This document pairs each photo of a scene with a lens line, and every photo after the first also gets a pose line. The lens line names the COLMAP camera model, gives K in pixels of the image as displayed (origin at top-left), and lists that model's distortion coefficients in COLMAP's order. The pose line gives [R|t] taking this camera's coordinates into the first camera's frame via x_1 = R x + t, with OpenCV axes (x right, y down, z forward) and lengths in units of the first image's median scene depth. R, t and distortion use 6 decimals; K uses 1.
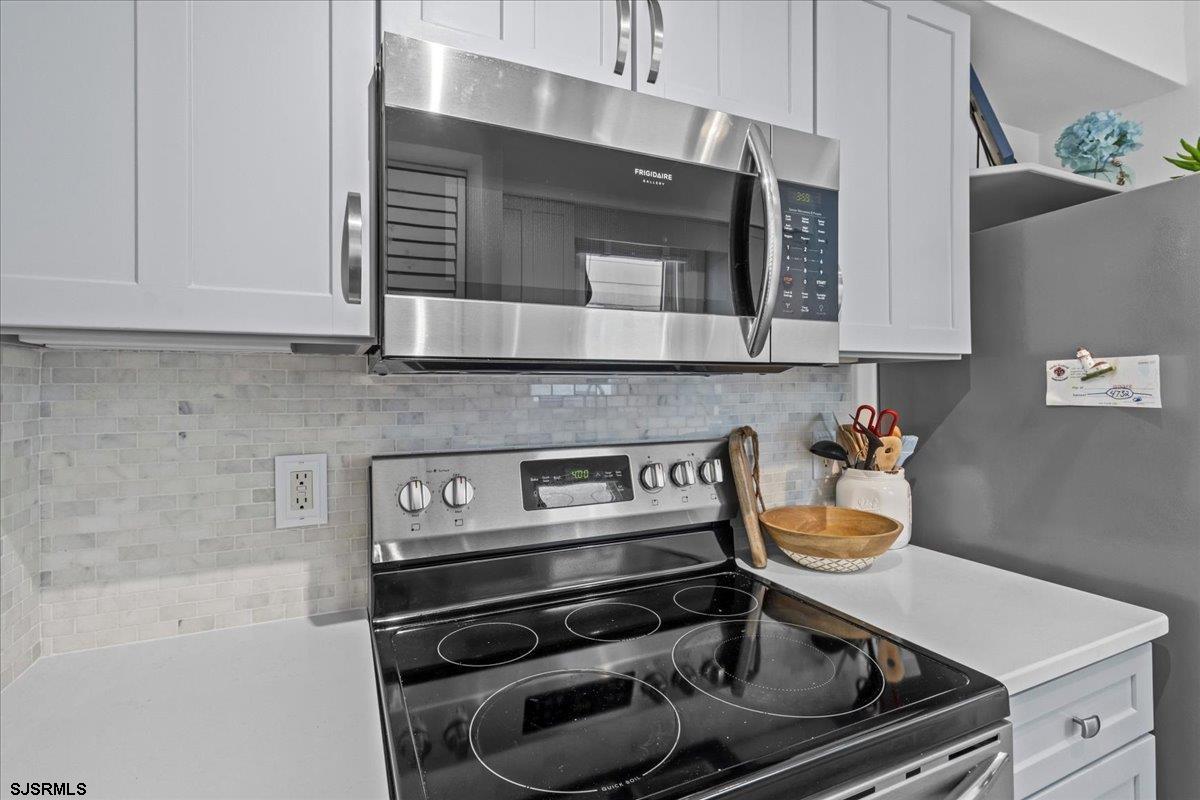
lens RADIAL K [[565.9, 0, 600.8], [0, 565.9, 383.9], [0, 0, 1]] dist [-0.000552, -0.000491]
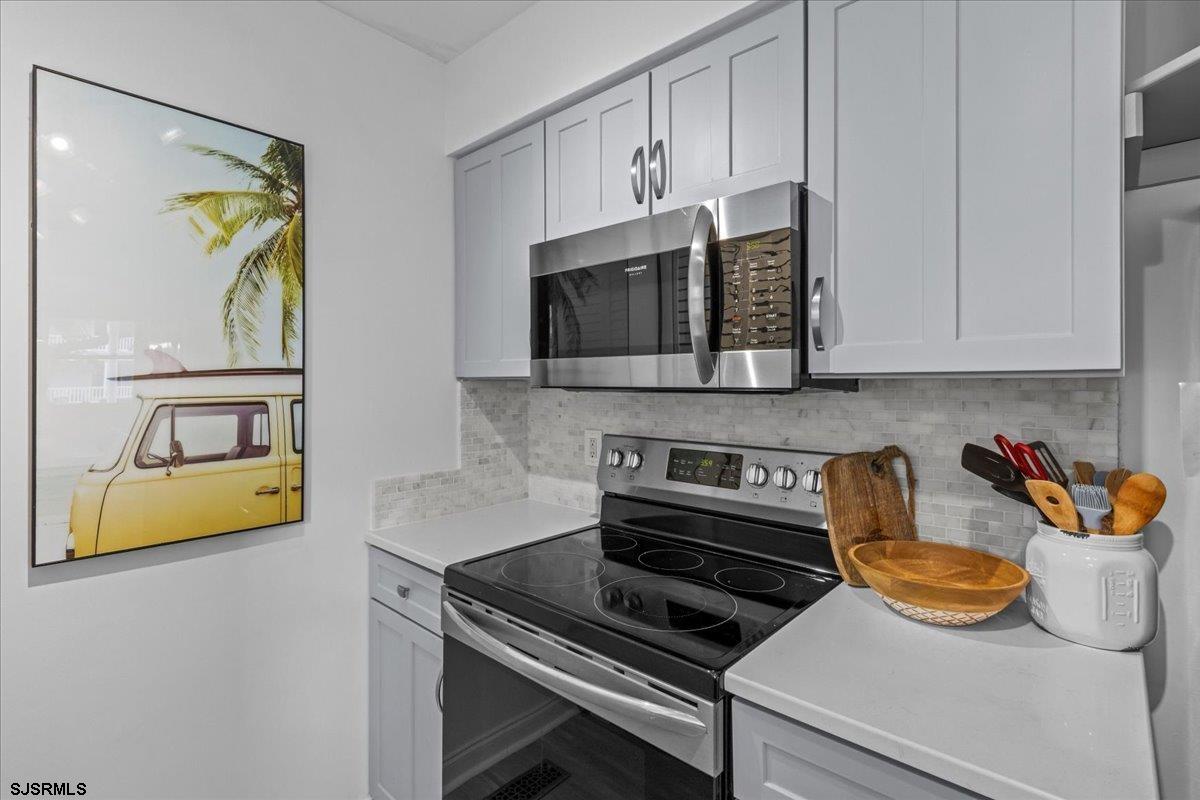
lens RADIAL K [[557.0, 0, 600.5], [0, 557.0, 382.7], [0, 0, 1]] dist [0.000672, 0.000023]
pose [[0.391209, 0.005398, -0.920286, 1.341196], [0.007663, 0.999929, 0.009122, -0.062194], [0.920270, -0.010621, 0.391140, 0.273369]]
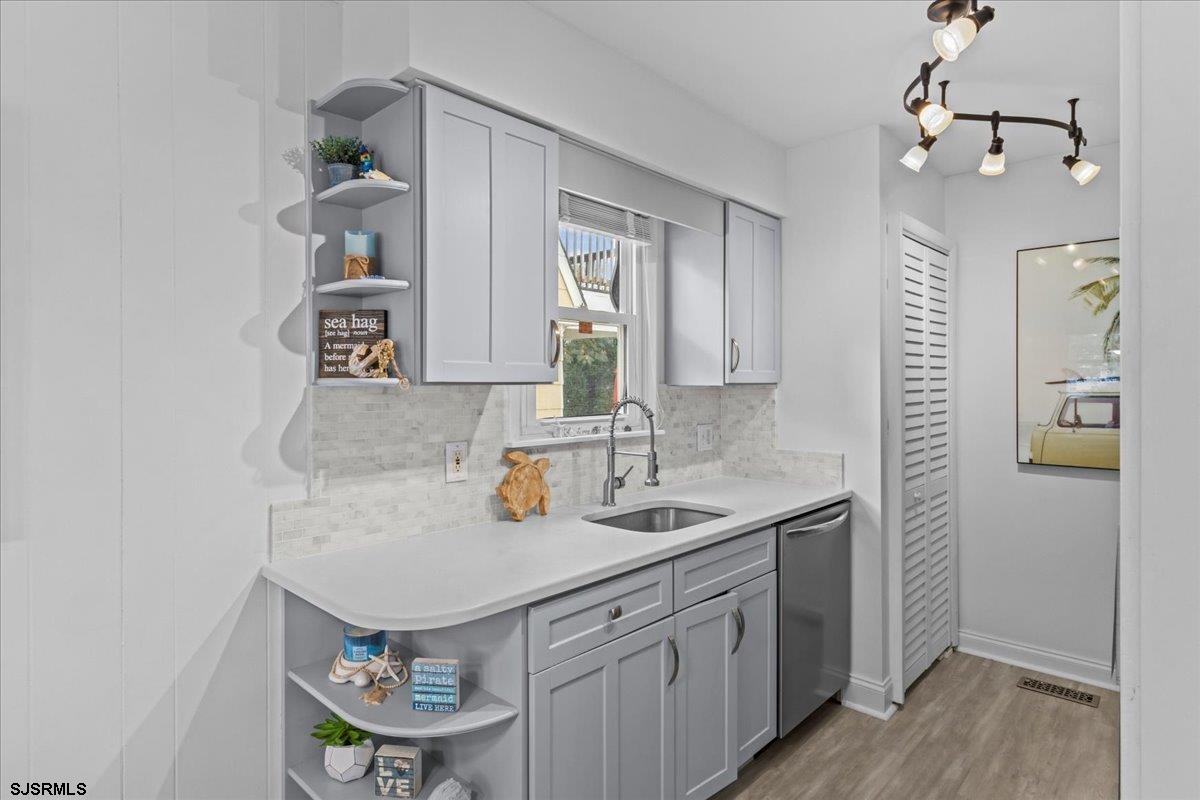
lens RADIAL K [[652.7, 0, 589.7], [0, 652.7, 384.0], [0, 0, 1]] dist [0.001065, 0.000298]
pose [[-0.929261, 0.011136, -0.369255, 3.028708], [0.013771, 0.999895, -0.004503, -0.080726], [0.369166, -0.009269, -0.929317, 1.924127]]
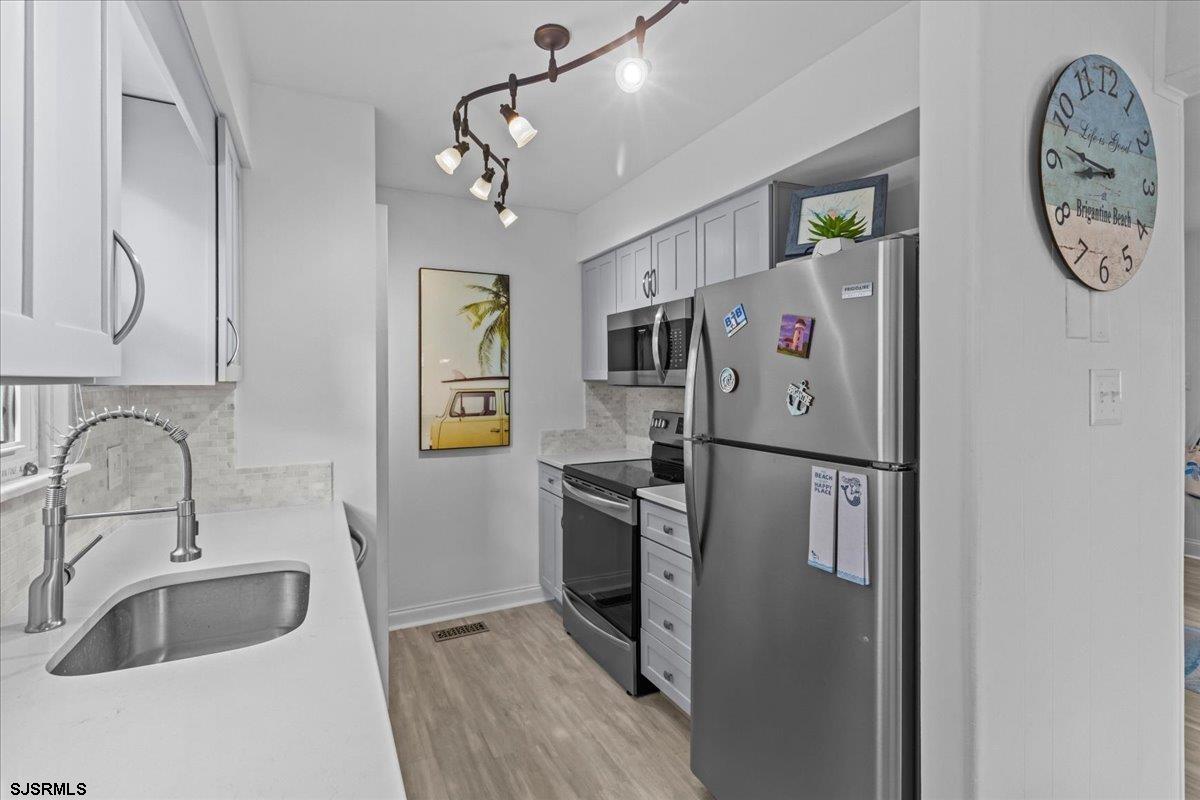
lens RADIAL K [[565.9, 0, 600.8], [0, 565.9, 383.9], [0, 0, 1]] dist [-0.000552, -0.000491]
pose [[0.037128, 0.013134, -0.999224, 3.160259], [0.012492, 0.999829, 0.013606, -0.090641], [0.999232, -0.012987, 0.036957, 0.564144]]
